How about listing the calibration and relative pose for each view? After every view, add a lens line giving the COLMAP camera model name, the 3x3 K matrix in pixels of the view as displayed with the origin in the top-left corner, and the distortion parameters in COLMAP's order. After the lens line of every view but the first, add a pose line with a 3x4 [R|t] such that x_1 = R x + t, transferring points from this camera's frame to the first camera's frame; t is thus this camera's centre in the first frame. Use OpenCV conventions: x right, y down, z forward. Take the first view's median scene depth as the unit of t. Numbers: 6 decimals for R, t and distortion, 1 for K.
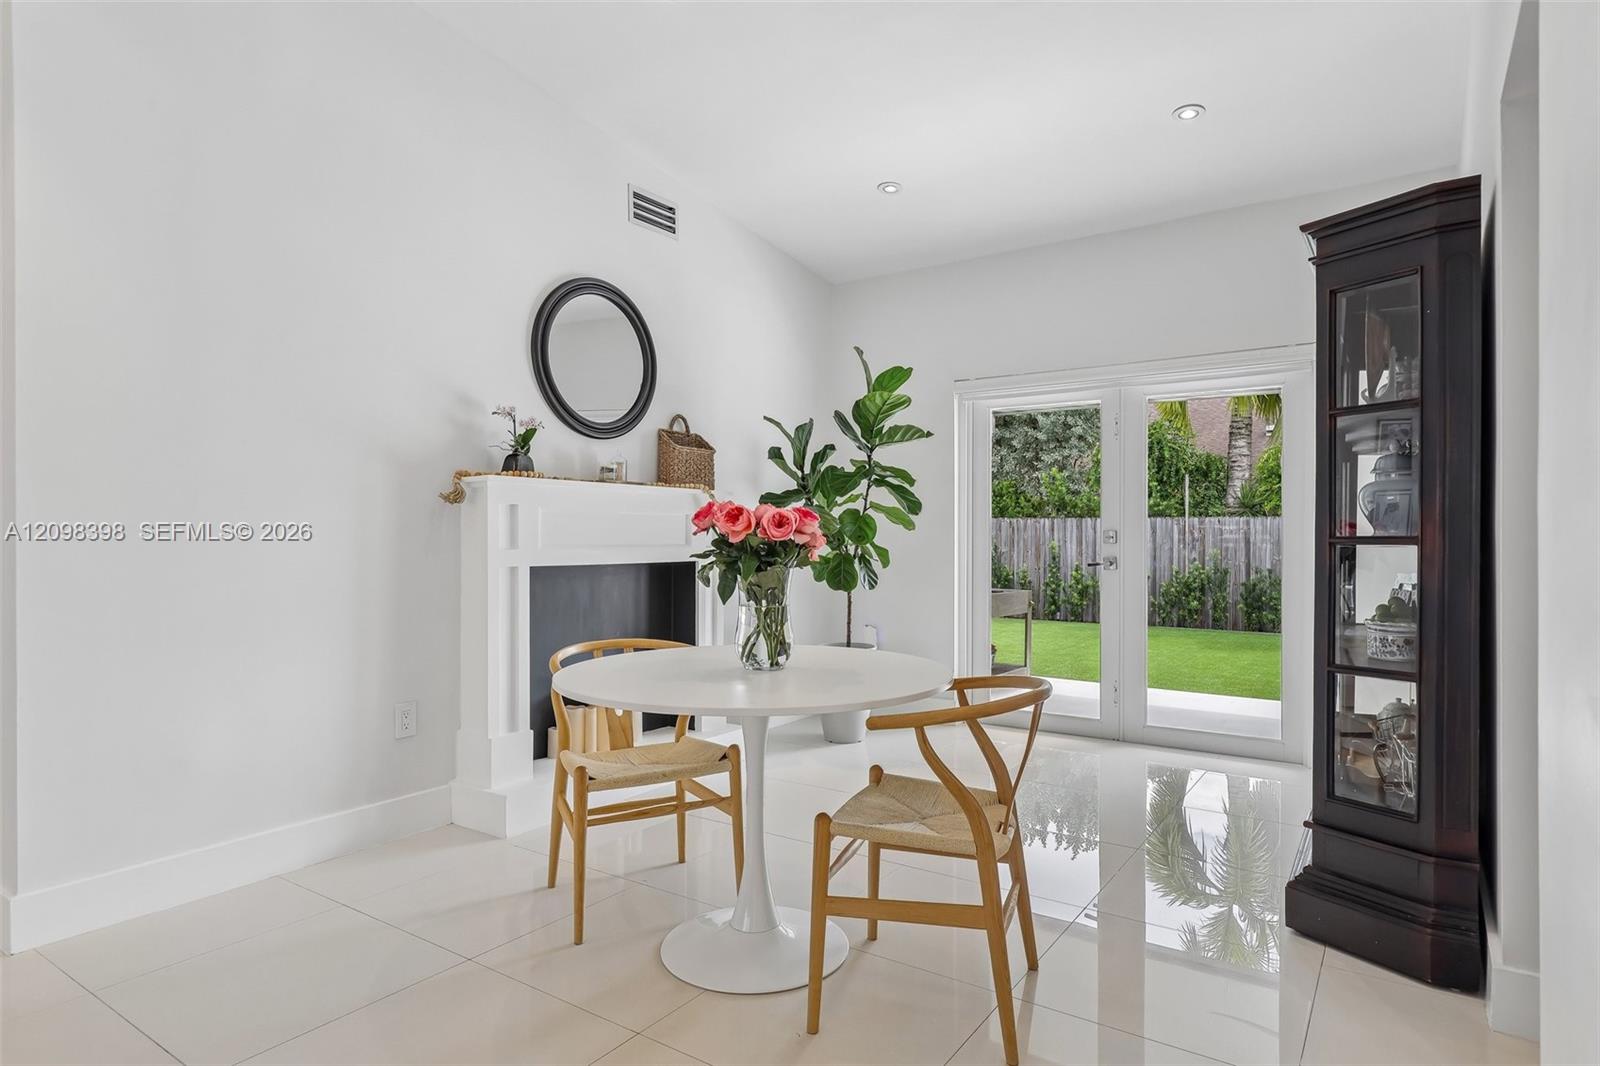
lens RADIAL K [[852.1, 0, 800.0], [0, 852.1, 533.0], [0, 0, 1]] dist [-0.001983, -0.000662]
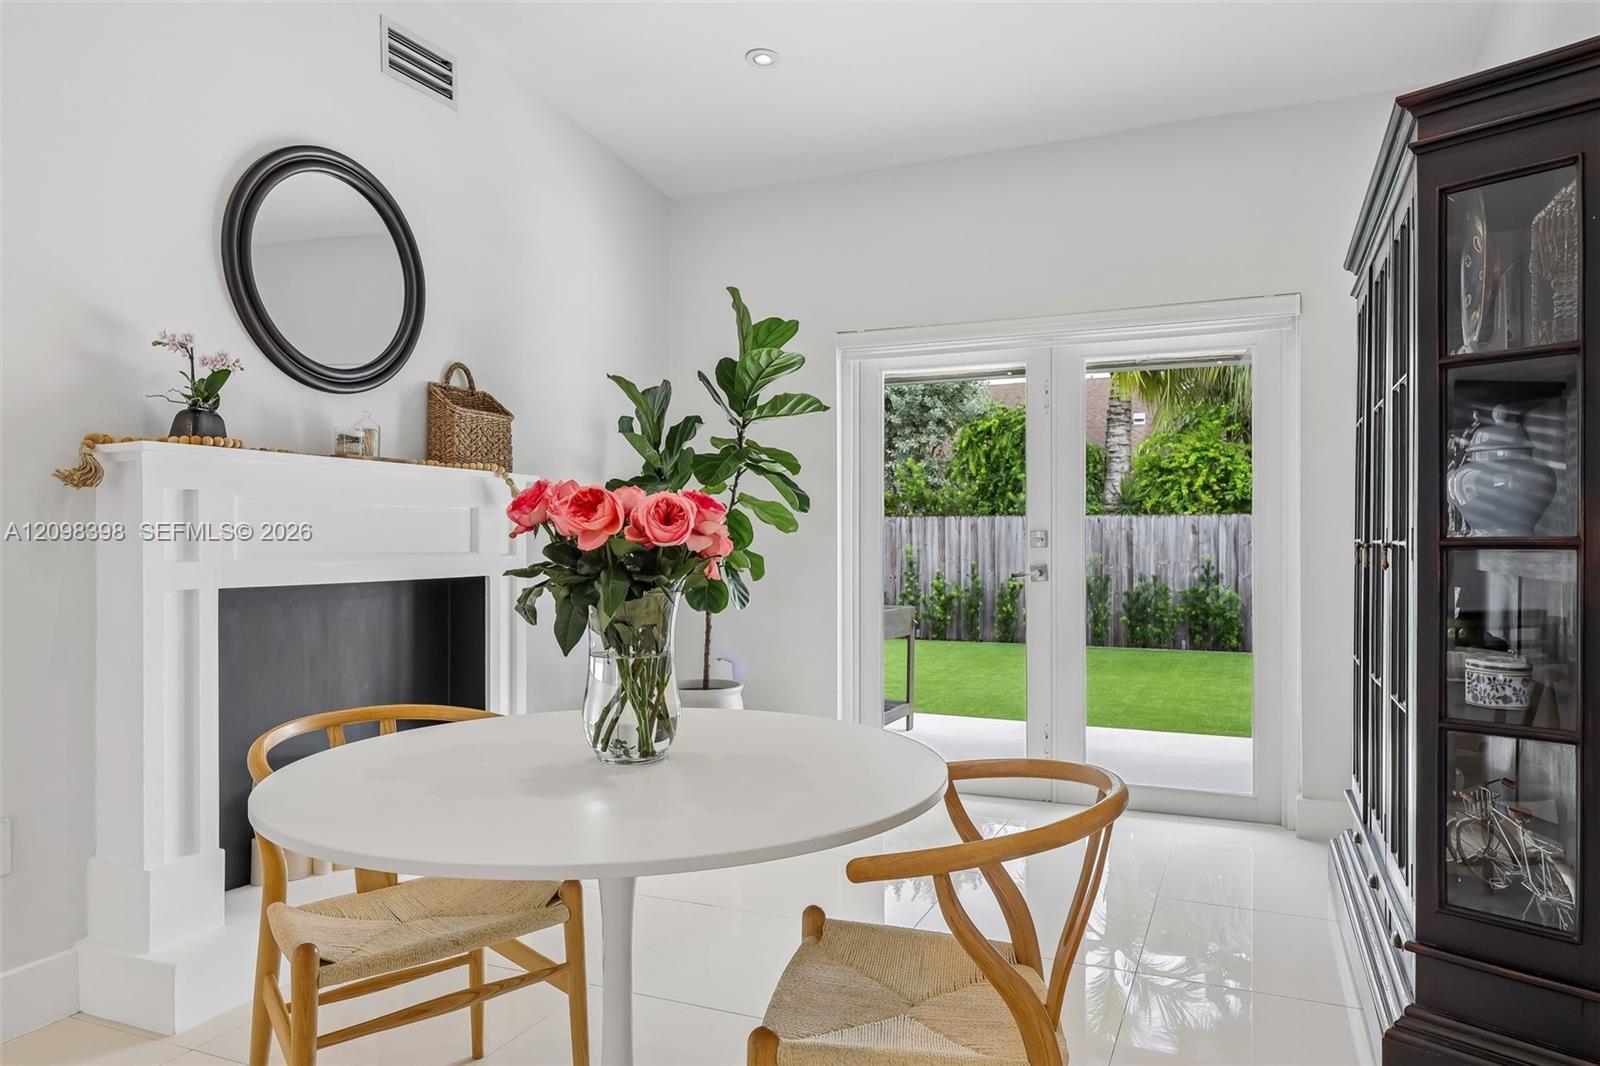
lens RADIAL K [[1028.1, 0, 793.4], [0, 1028.1, 533.8], [0, 0, 1]] dist [0.000882, 0.001165]
pose [[0.982083, -0.002028, 0.188439, -0.042171], [0.002274, 0.999997, -0.001088, 0.000614], [-0.188436, 0.001497, 0.982084, 0.168922]]
